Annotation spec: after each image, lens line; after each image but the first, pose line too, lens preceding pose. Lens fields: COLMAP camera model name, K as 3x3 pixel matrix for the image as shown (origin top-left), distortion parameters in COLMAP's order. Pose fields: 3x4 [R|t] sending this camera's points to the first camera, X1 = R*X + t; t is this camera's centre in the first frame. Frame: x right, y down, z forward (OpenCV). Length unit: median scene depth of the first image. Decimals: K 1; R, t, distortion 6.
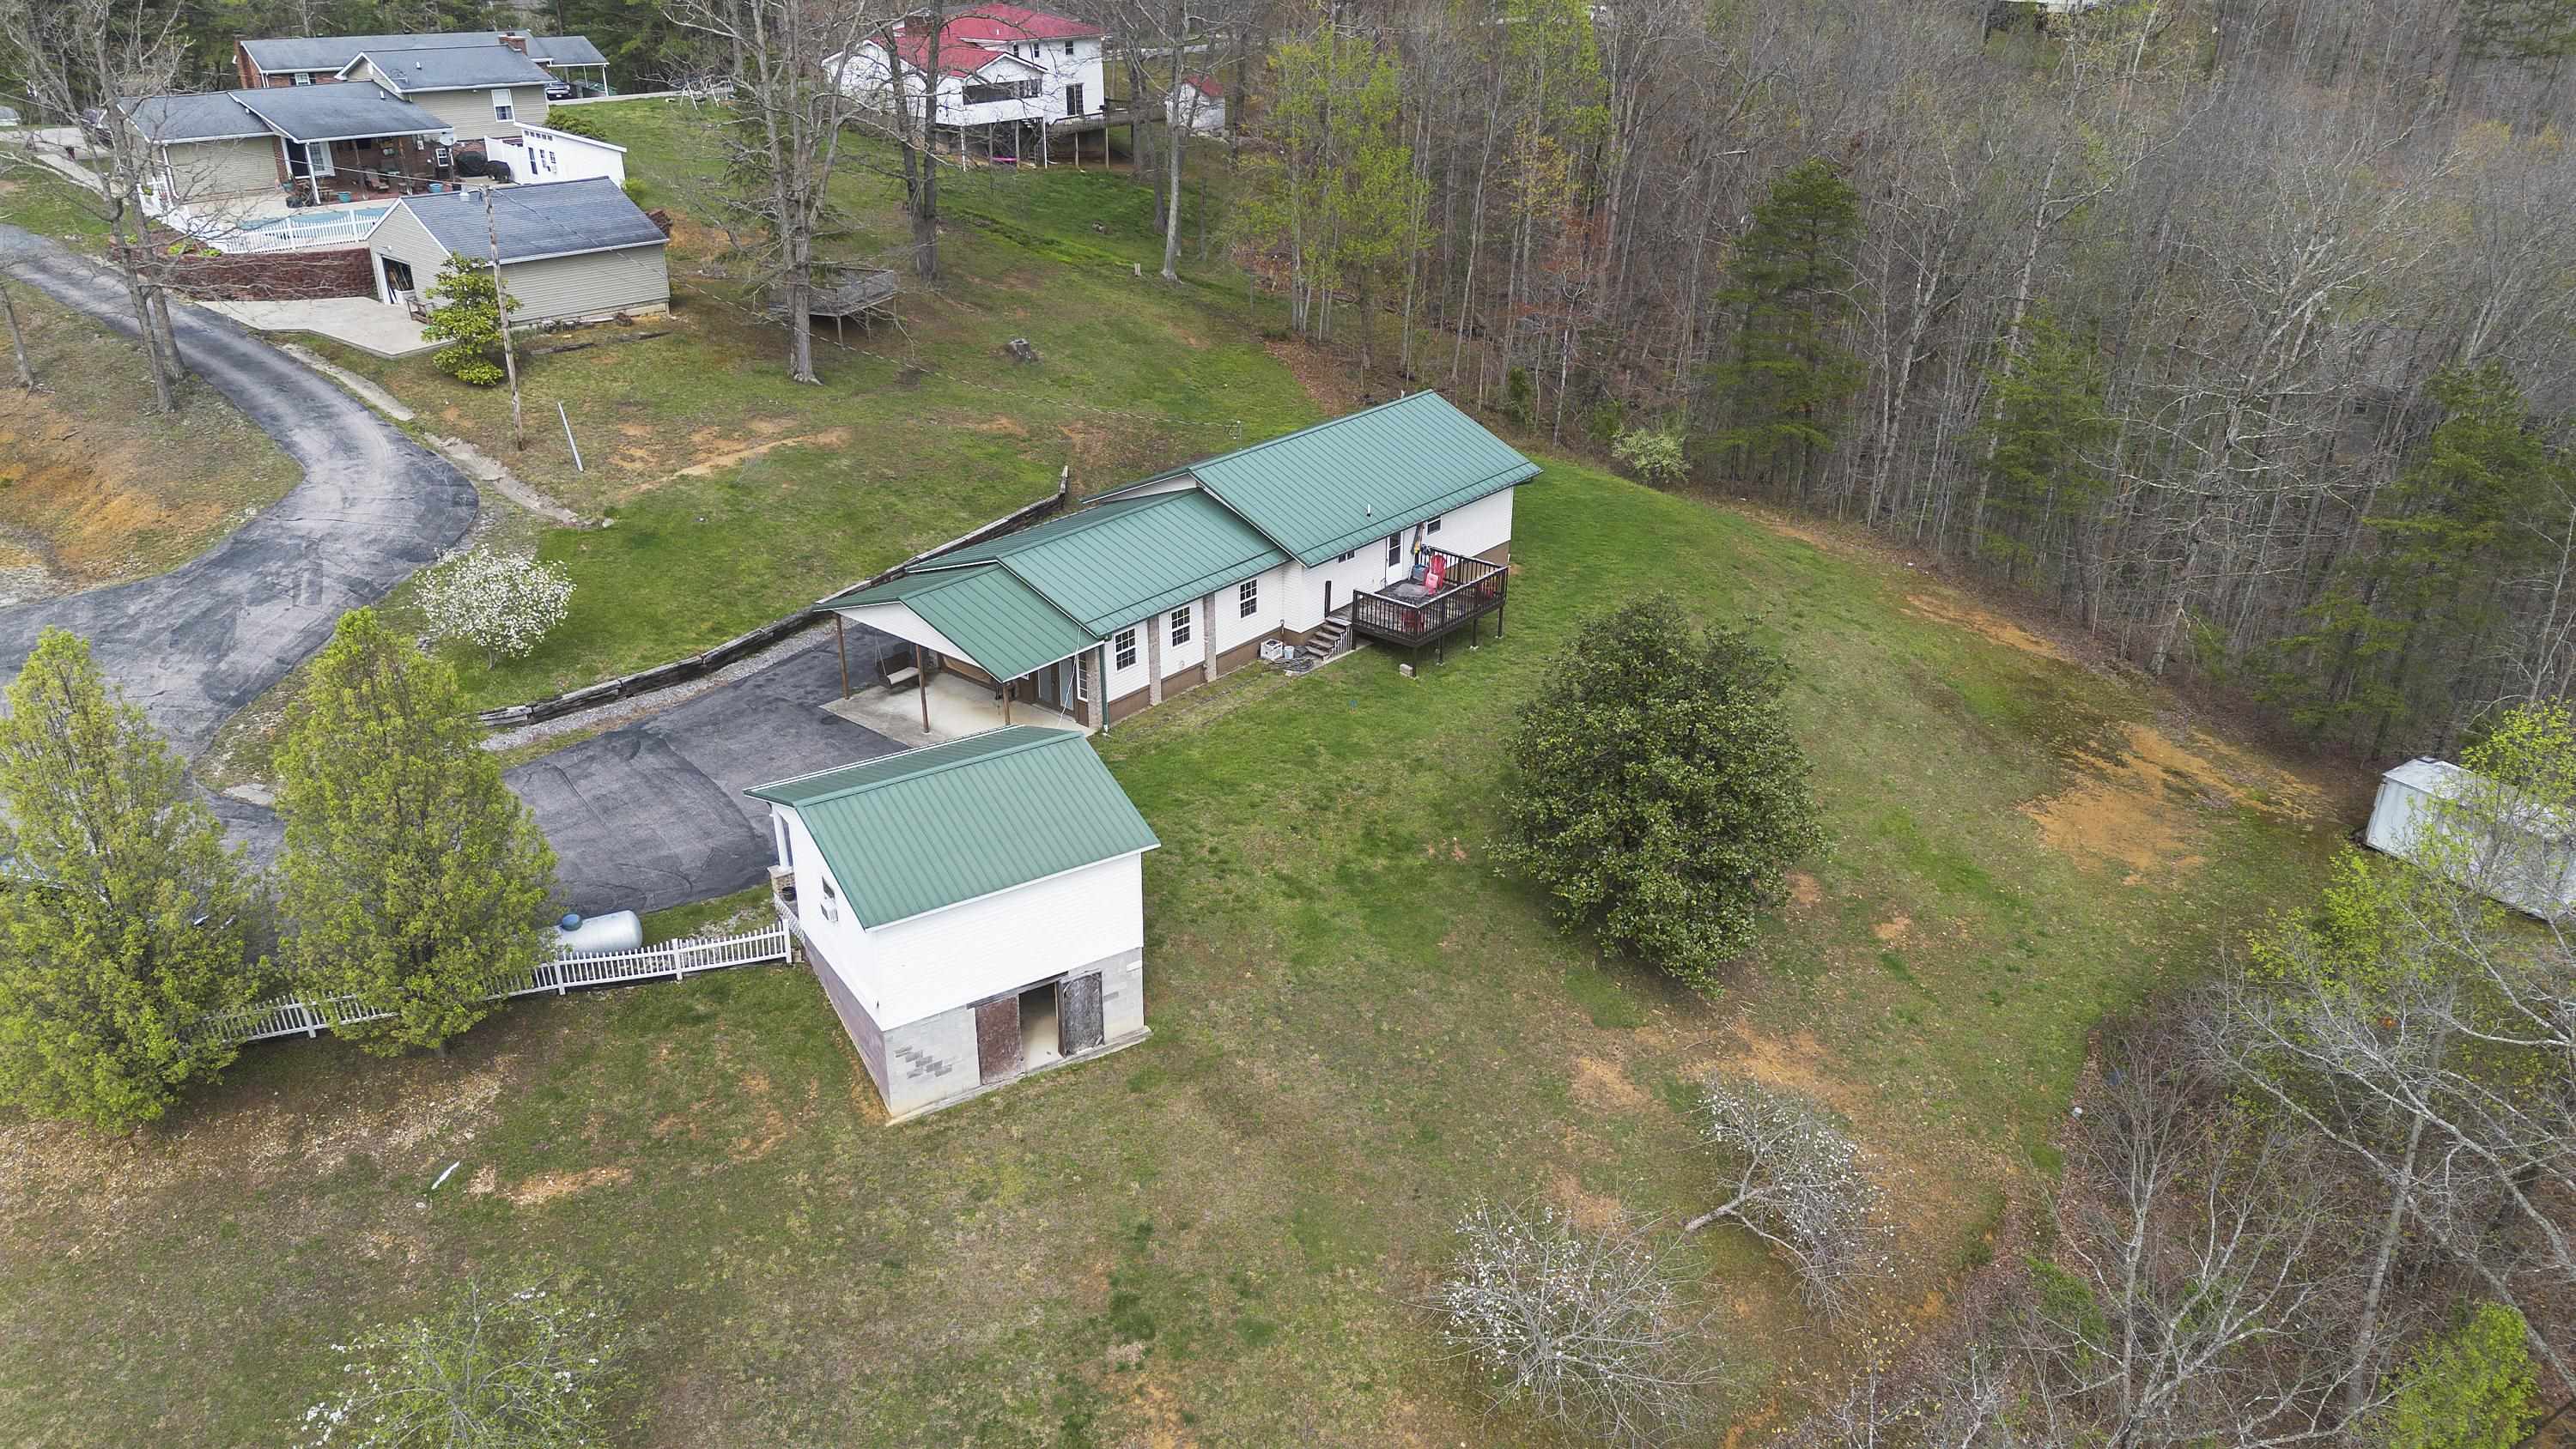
lens RADIAL K [[1798.2, 0, 1288.0], [0, 1798.2, 724.5], [0, 0, 1]] dist [0.063772, -0.090407]
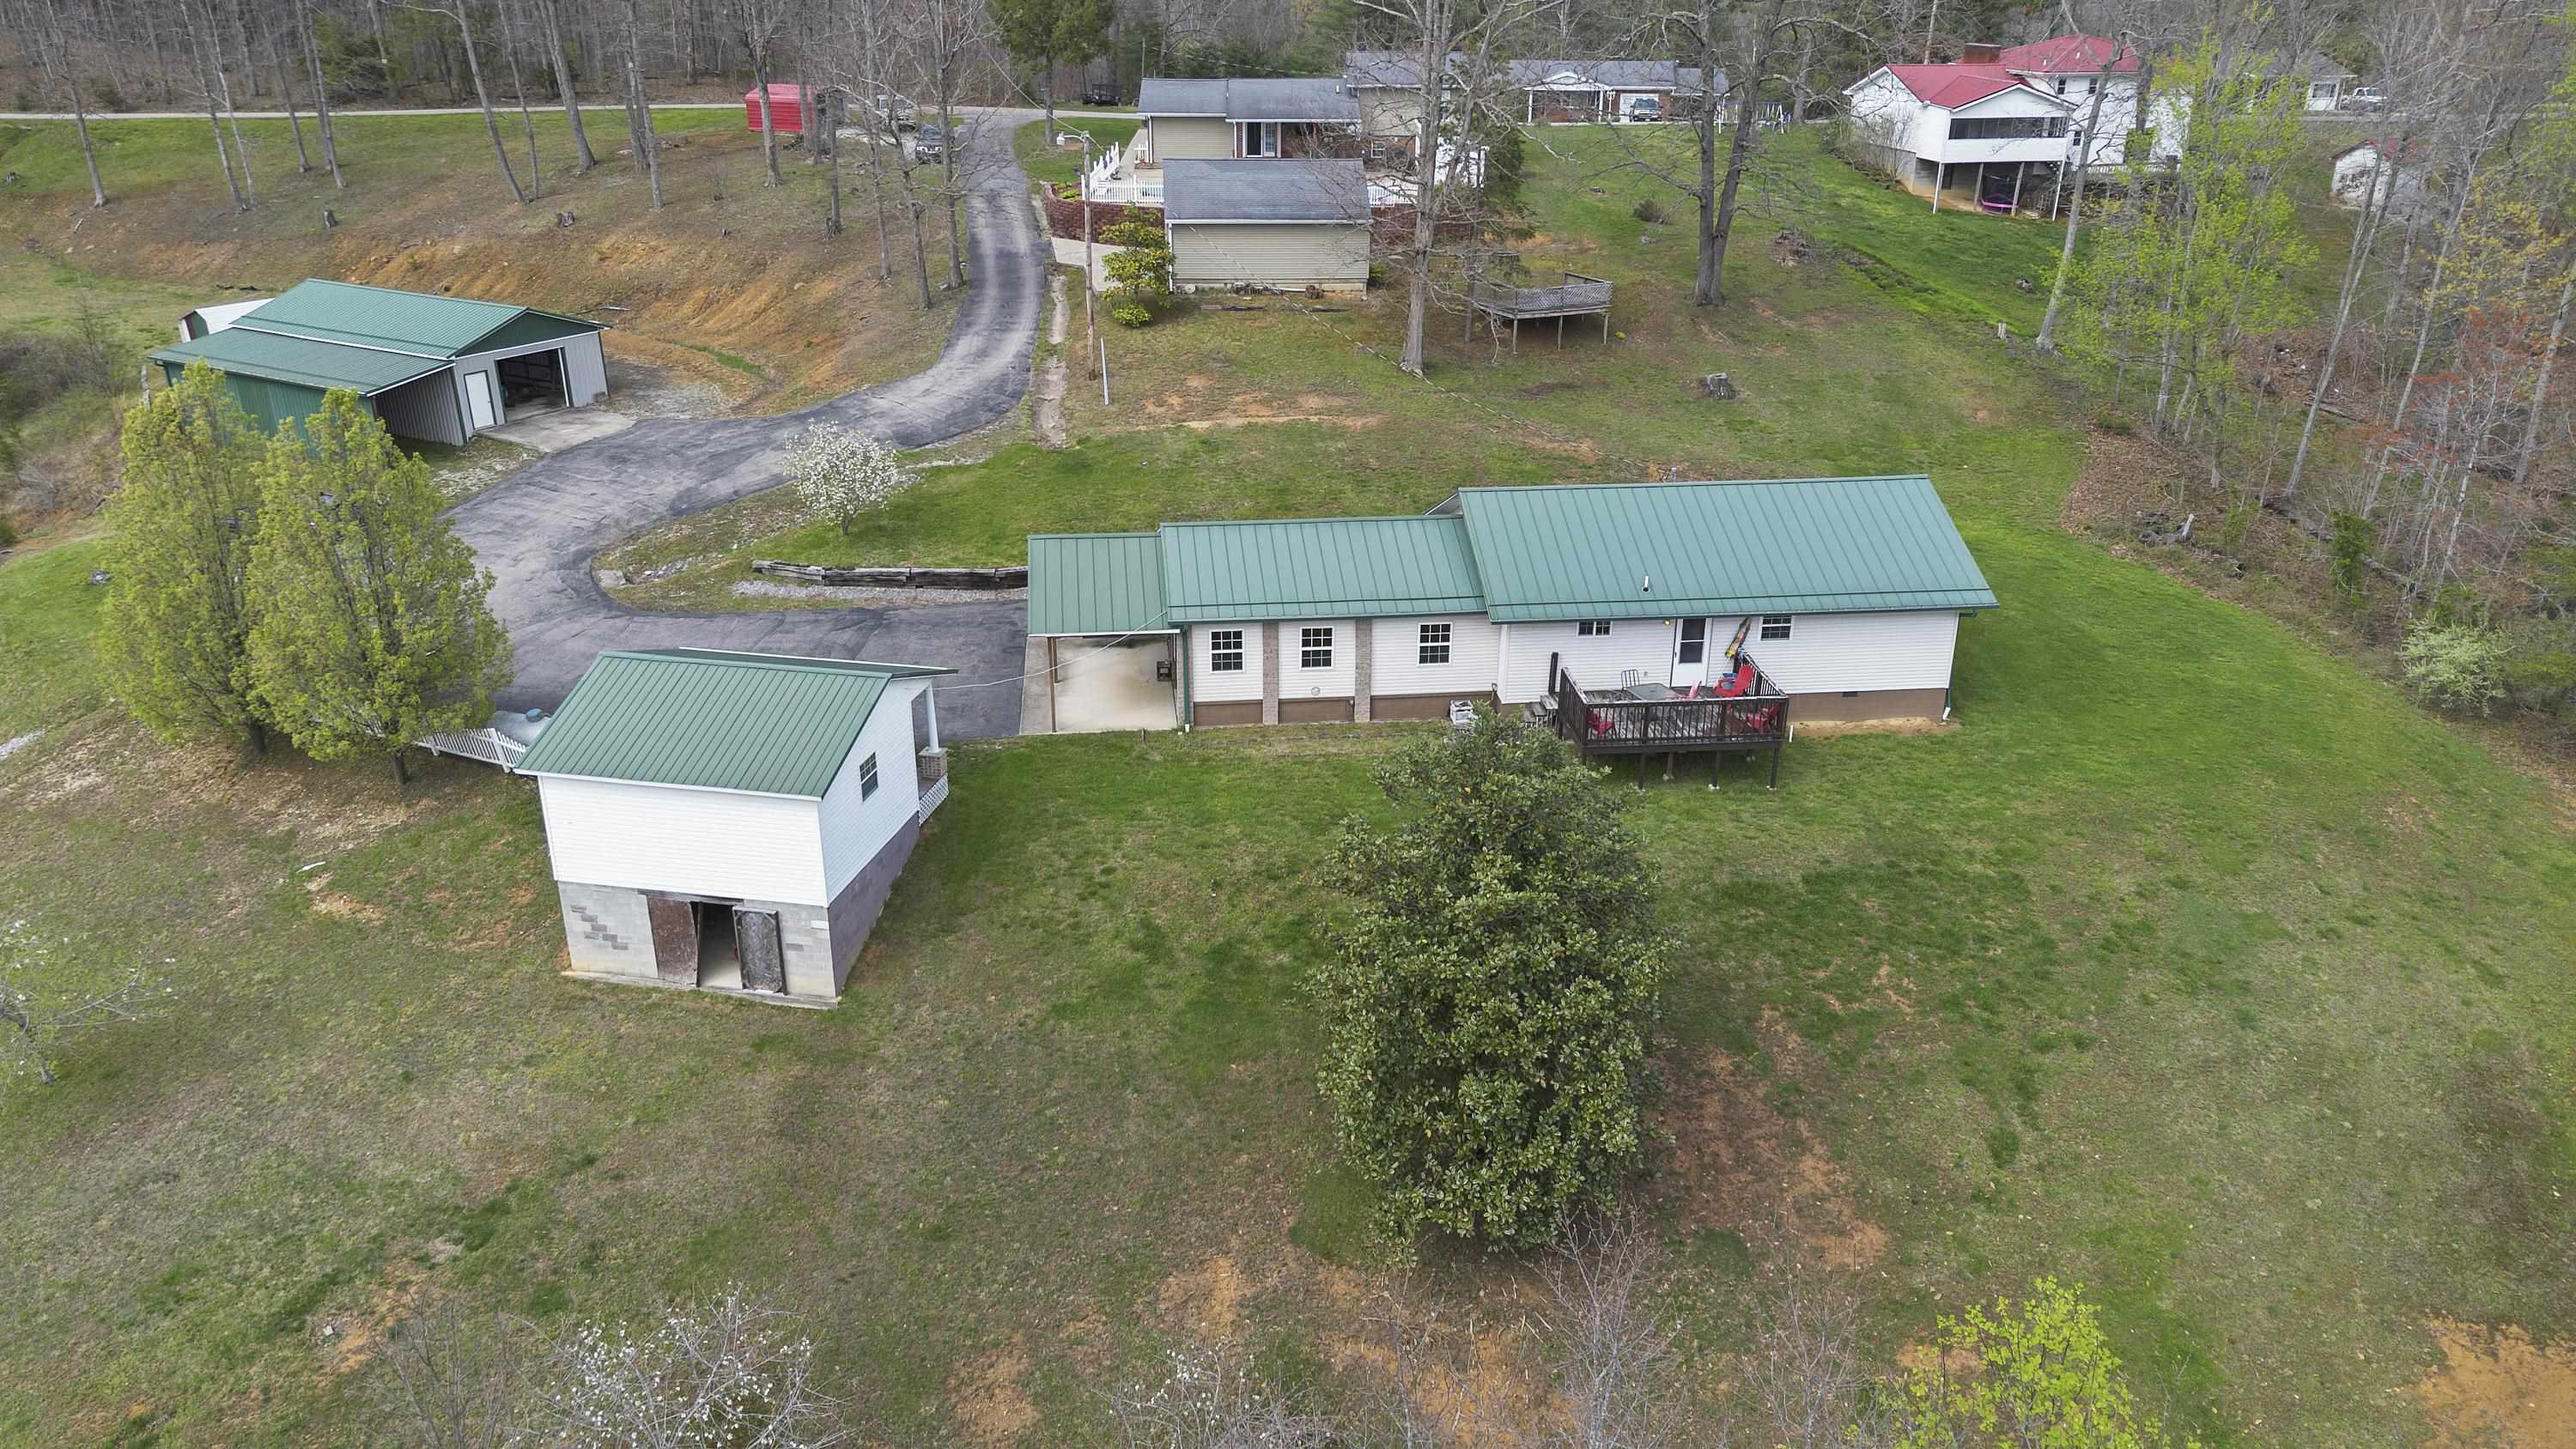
lens RADIAL K [[1798.2, 0, 1288.0], [0, 1798.2, 724.5], [0, 0, 1]] dist [0.063772, -0.090407]
pose [[0.715012, 0.265194, -0.646862, 0.476237], [-0.291206, 0.954148, 0.069287, -0.070906], [0.635577, 0.138829, 0.759453, 0.314043]]
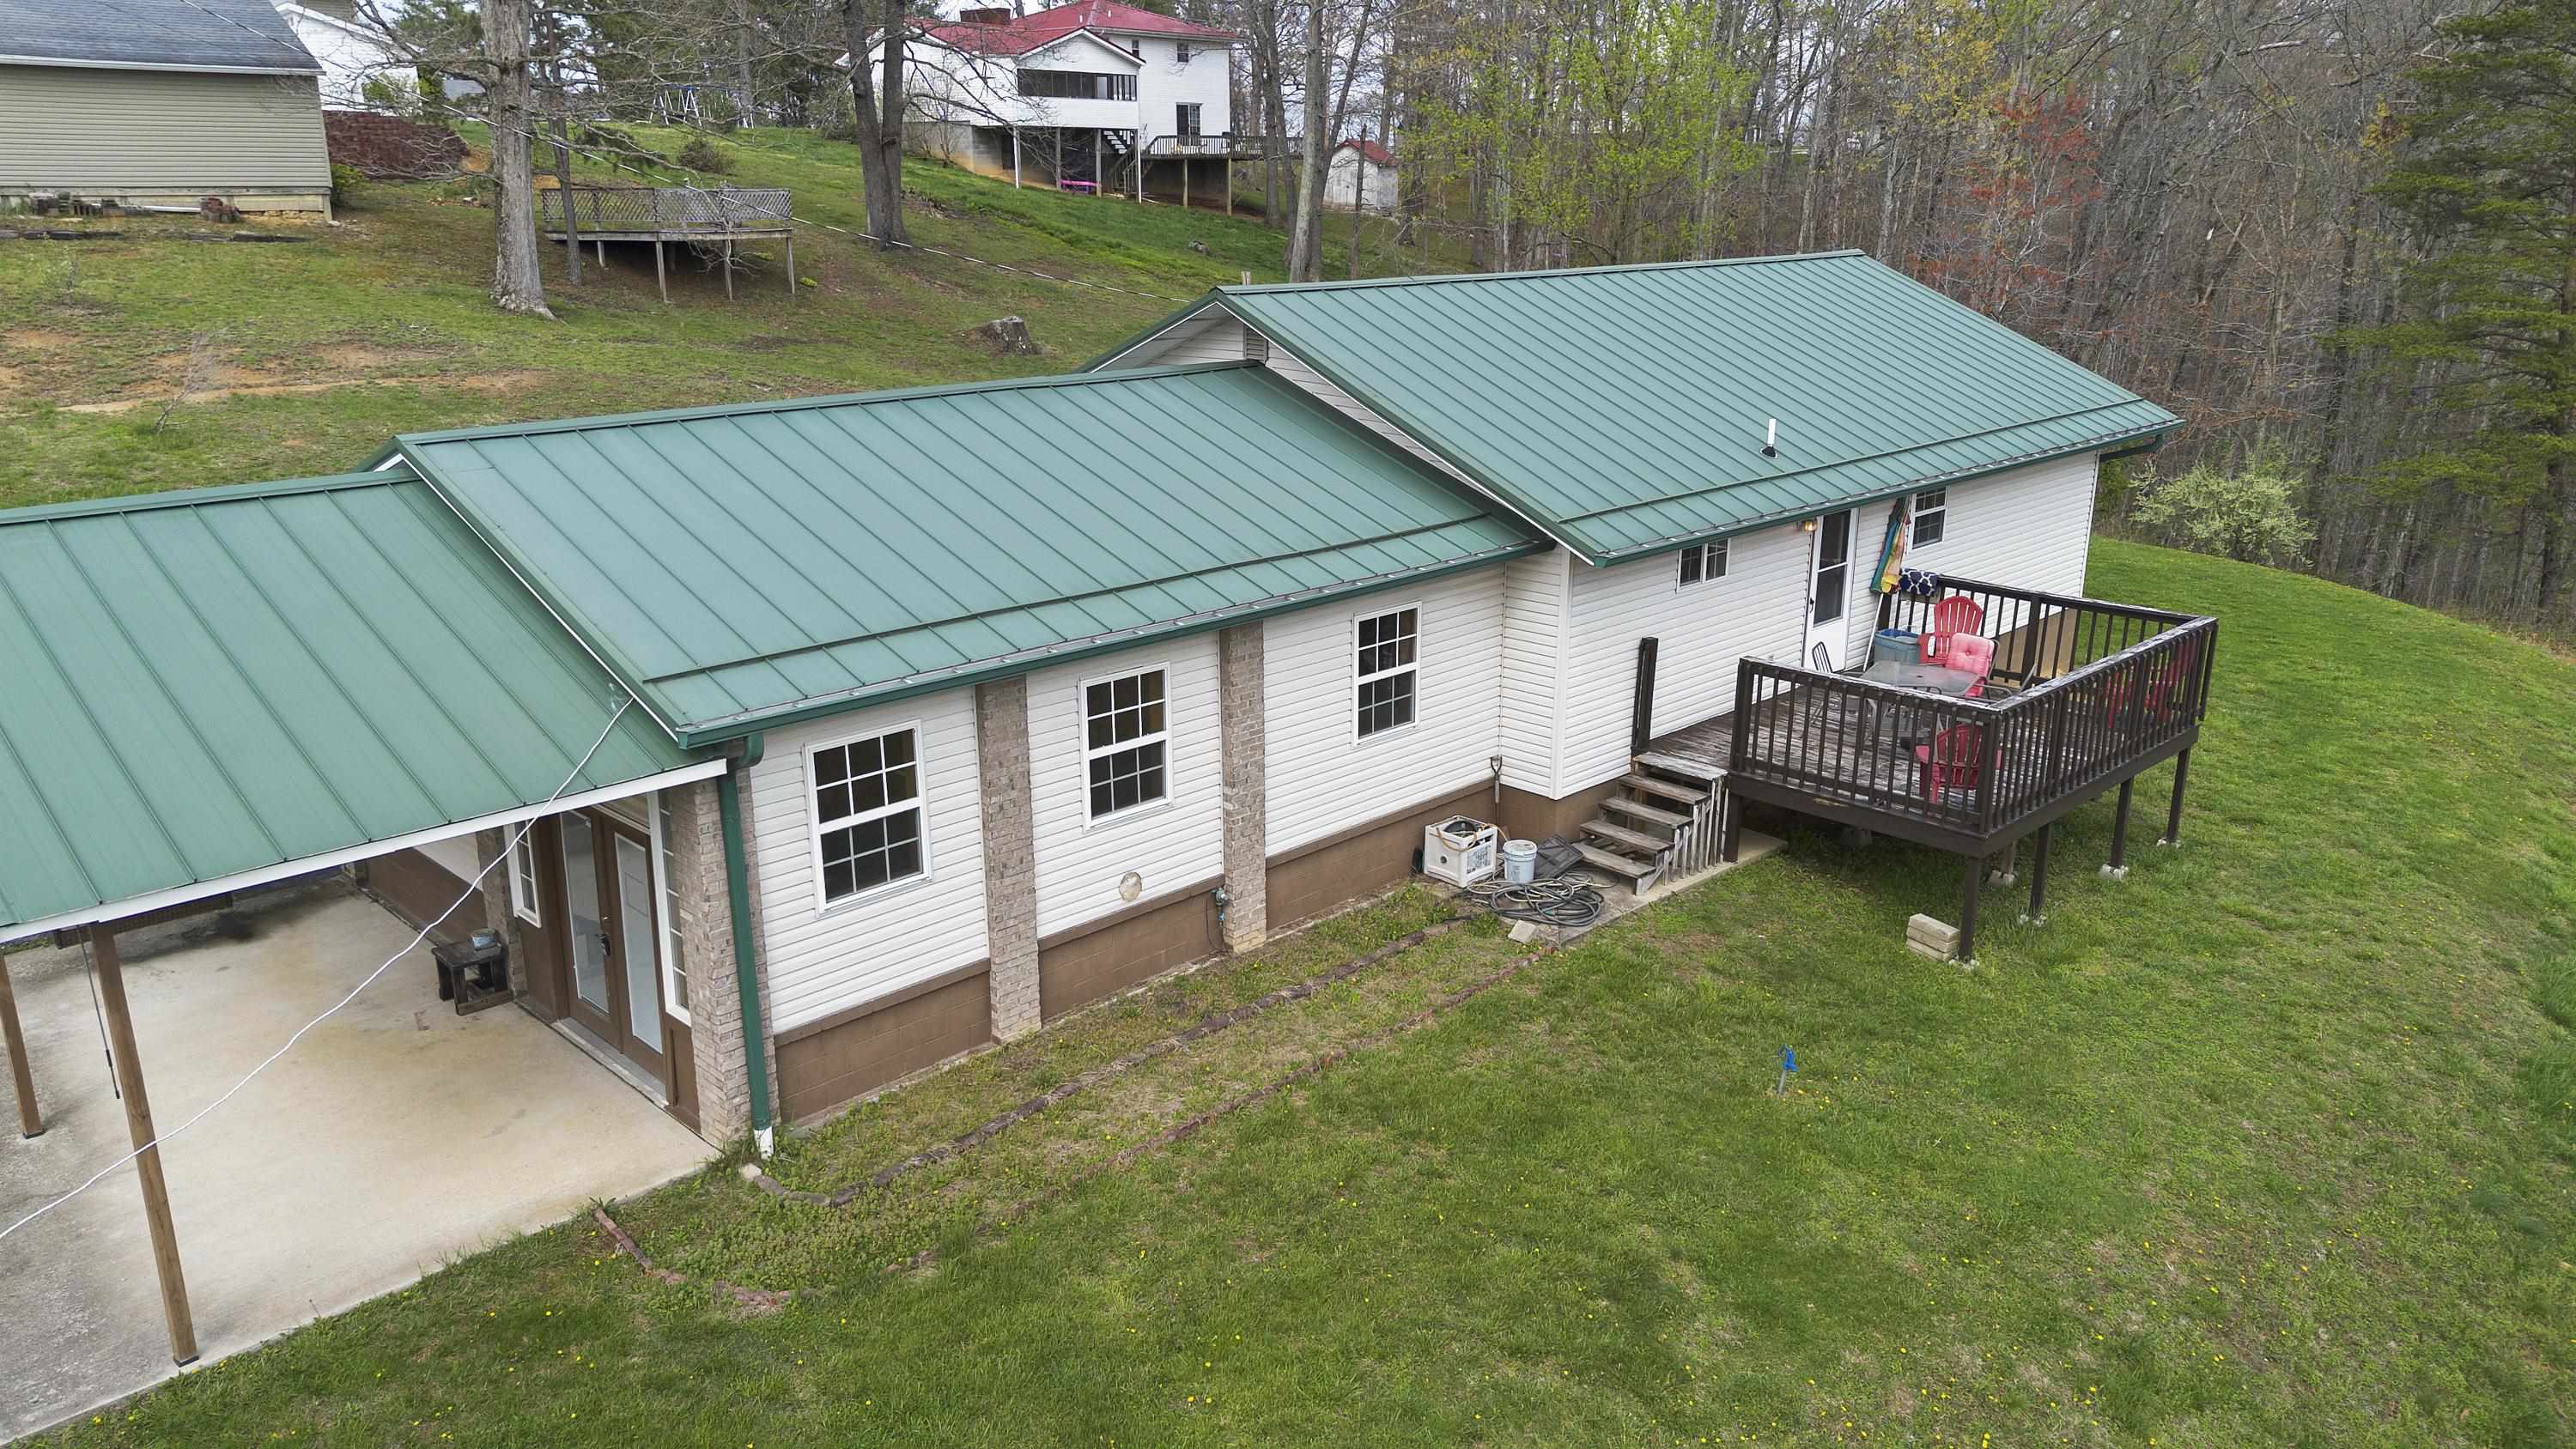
lens RADIAL K [[1800.6, 0, 1288.0], [0, 1800.6, 724.5], [0, 0, 1]] dist [0.088900, -0.090281]
pose [[0.995320, 0.022379, -0.094007, -0.010118], [-0.035229, 0.989897, -0.137343, -0.020095], [0.089983, 0.140012, 0.986053, 0.696586]]
